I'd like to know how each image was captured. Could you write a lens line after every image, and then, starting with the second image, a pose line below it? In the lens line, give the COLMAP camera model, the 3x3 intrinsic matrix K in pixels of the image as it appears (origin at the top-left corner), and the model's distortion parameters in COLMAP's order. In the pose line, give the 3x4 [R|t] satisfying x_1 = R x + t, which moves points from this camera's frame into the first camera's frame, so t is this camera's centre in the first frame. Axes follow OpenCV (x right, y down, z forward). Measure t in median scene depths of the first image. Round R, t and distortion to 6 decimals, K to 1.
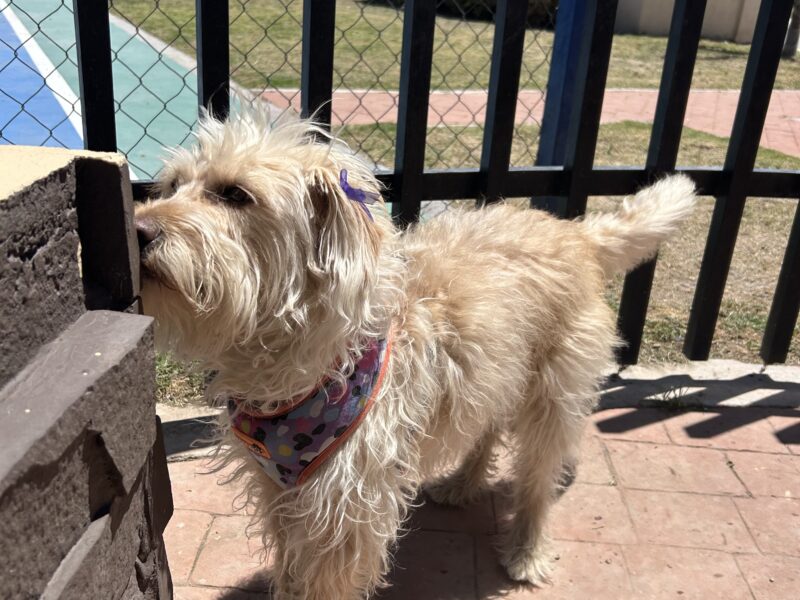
lens RADIAL K [[779.5, 0, 400.0], [0, 779.5, 300.0], [0, 0, 1]] dist [0.015411, 0.002276]
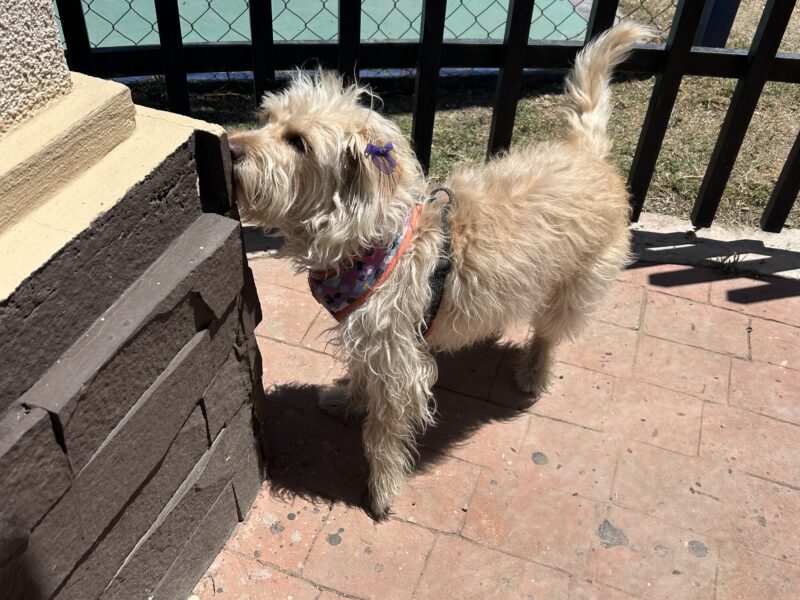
lens RADIAL K [[719.1, 0, 400.0], [0, 719.1, 300.0], [0, 0, 1]] dist [0.098119, -0.165604]
pose [[0.963004, 0.175003, -0.204934, 0.224271], [-0.106332, 0.945507, 0.307751, -0.202305], [0.247624, -0.274574, 0.929135, -0.256658]]
